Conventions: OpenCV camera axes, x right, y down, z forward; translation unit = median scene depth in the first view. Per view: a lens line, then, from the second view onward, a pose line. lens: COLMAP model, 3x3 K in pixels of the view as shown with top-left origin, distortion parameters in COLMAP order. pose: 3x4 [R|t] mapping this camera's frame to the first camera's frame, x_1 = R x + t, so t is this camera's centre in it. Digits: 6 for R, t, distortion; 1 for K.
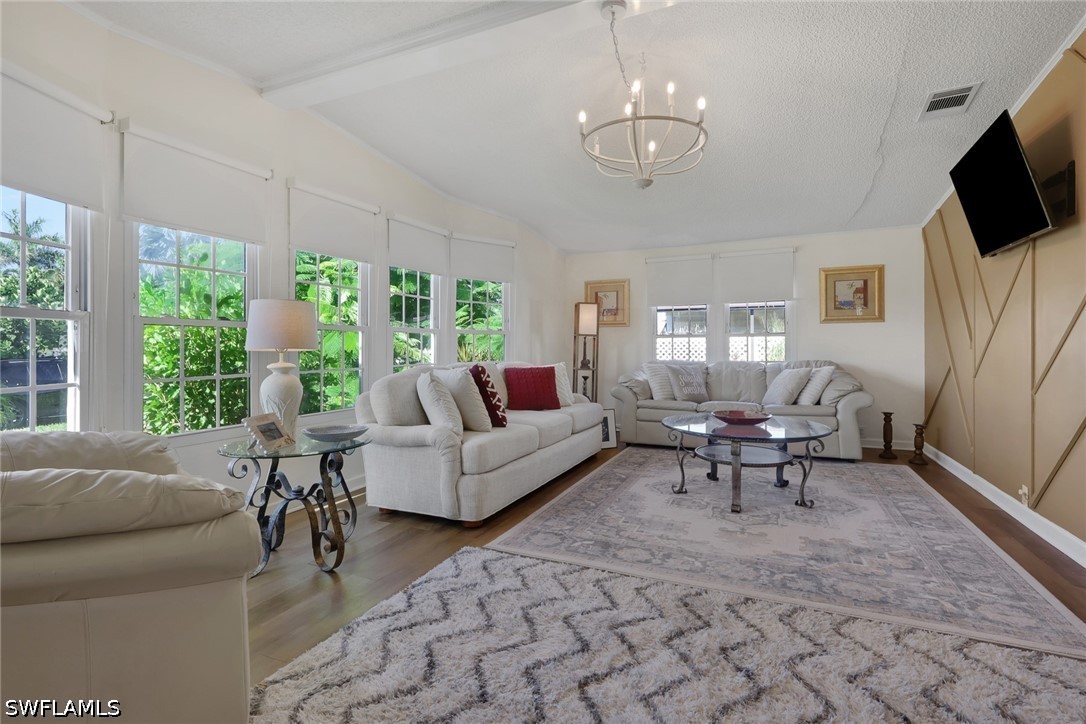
lens RADIAL K [[514.0, 0, 540.4], [0, 514.0, 353.3], [0, 0, 1]] dist [0.003361, 0.001126]
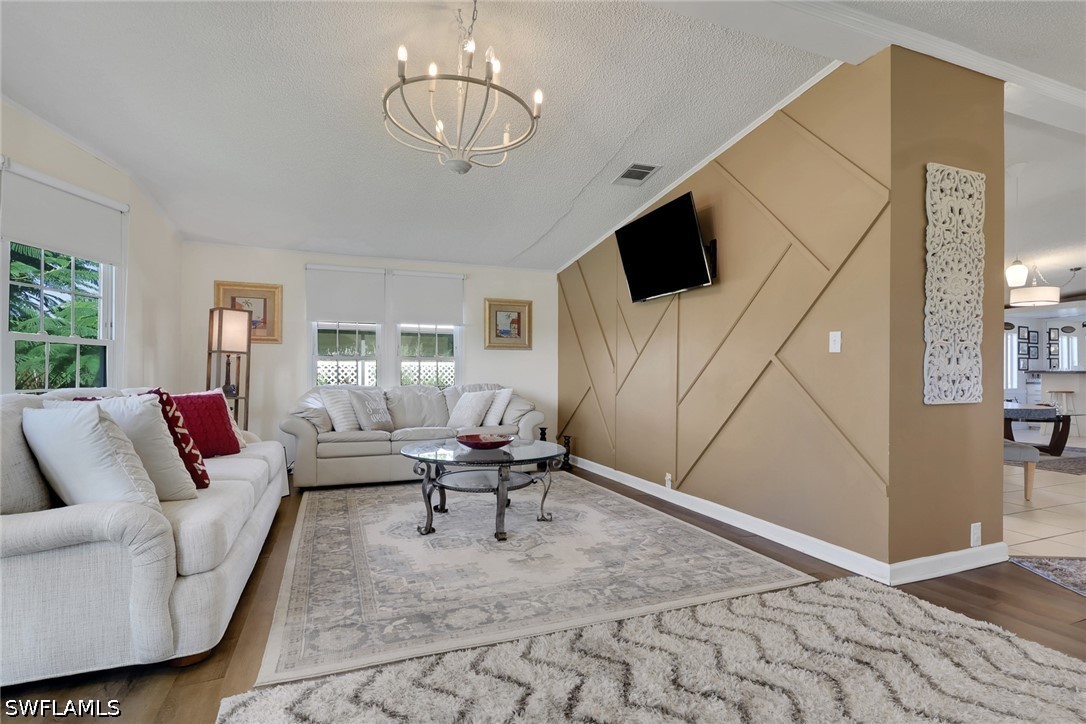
lens RADIAL K [[522.1, 0, 545.8], [0, 522.1, 380.1], [0, 0, 1]] dist [-0.000514, -0.000142]
pose [[0.696751, -0.000753, 0.717313, -0.291448], [0.001610, 0.999999, -0.000514, 0.013566], [-0.717311, 0.001513, 0.696751, 0.298165]]
